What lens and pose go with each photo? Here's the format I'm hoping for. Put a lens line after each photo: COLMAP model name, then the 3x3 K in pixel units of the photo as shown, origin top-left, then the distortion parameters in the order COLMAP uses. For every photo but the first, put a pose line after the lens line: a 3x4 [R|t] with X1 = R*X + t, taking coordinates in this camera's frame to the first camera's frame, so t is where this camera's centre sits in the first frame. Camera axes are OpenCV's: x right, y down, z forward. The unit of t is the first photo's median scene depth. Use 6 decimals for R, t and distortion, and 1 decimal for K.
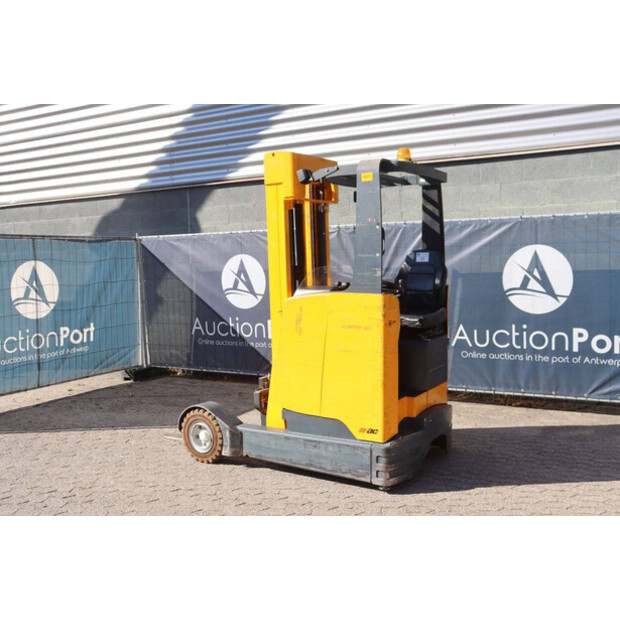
lens RADIAL K [[659.8, 0, 309.4], [0, 659.8, 320.5], [0, 0, 1]] dist [-0.021943, 0.003930]
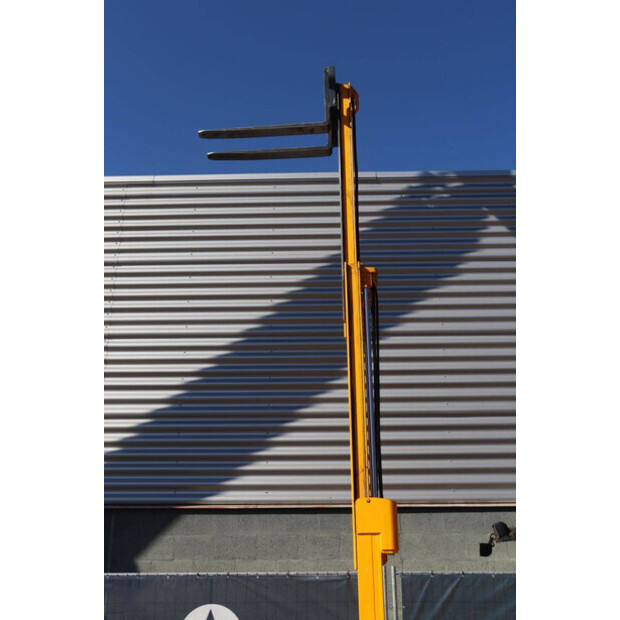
lens RADIAL K [[659.8, 0, 309.4], [0, 659.8, 320.5], [0, 0, 1]] dist [-0.021943, 0.003930]
pose [[0.880331, 0.218582, 0.420998, -0.424261], [0.019380, 0.870193, -0.492329, -0.008943], [-0.473964, 0.441572, 0.761822, 0.235551]]
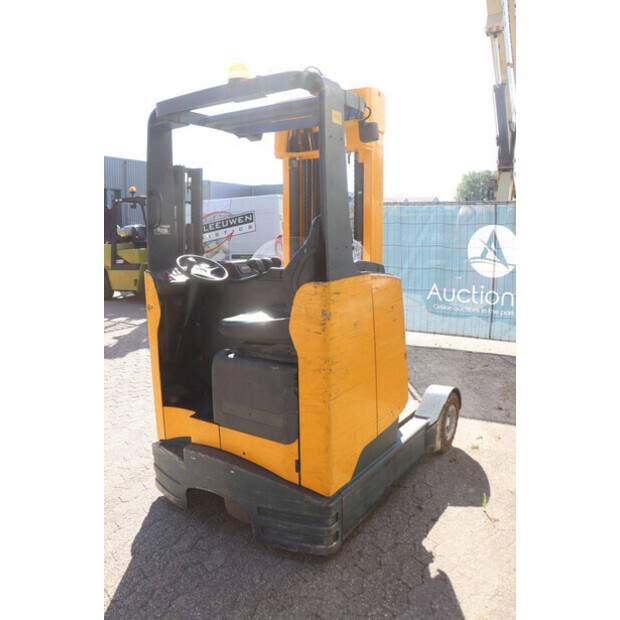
lens RADIAL K [[511.9, 0, 305.5], [0, 511.9, 308.8], [0, 0, 1]] dist [-0.182488, 0.188765]
pose [[-0.041545, 0.177403, -0.983261, 0.440475], [-0.090781, 0.979370, 0.180537, -0.075554], [0.995004, 0.096762, -0.024583, 0.717504]]
